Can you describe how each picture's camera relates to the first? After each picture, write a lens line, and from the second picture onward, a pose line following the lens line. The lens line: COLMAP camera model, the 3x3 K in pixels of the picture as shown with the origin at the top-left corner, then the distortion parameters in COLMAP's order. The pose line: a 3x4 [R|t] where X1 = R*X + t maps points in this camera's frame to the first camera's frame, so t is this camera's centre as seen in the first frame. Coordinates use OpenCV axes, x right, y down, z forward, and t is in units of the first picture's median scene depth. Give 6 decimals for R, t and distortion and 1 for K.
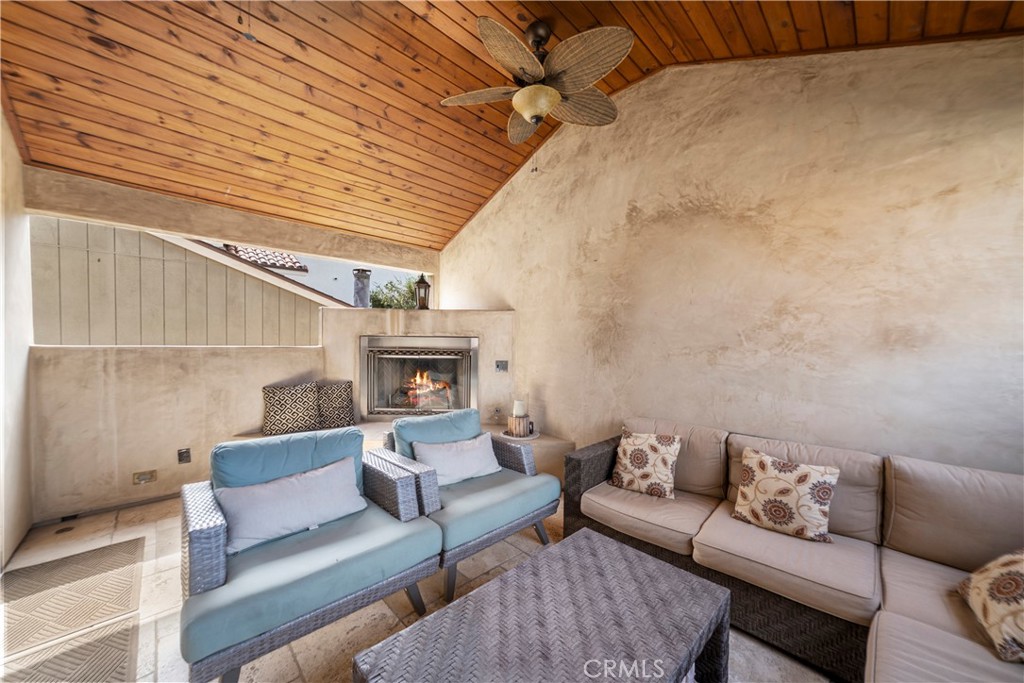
lens RADIAL K [[386.6, 0, 512.9], [0, 386.6, 345.1], [0, 0, 1]] dist [-0.005334, 0.000261]
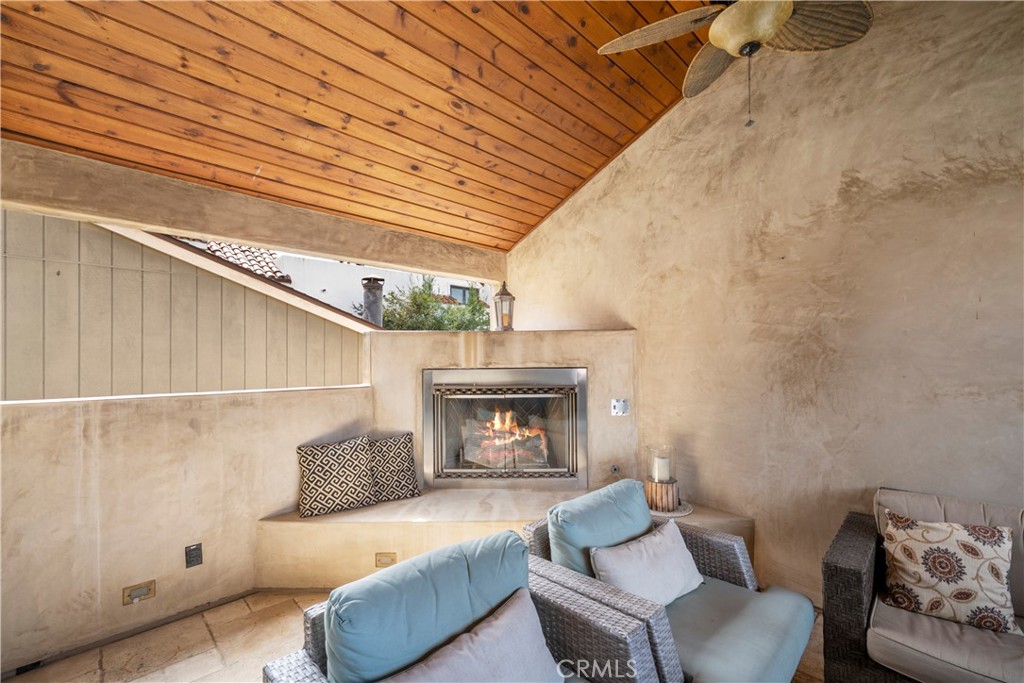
lens RADIAL K [[454.0, 0, 513.2], [0, 454.0, 345.3], [0, 0, 1]] dist [-0.000549, 0.000640]
pose [[0.999746, -0.022506, -0.001238, -0.293171], [0.022440, 0.998978, -0.039240, -0.041554], [0.002120, 0.039202, 0.999229, 0.192686]]
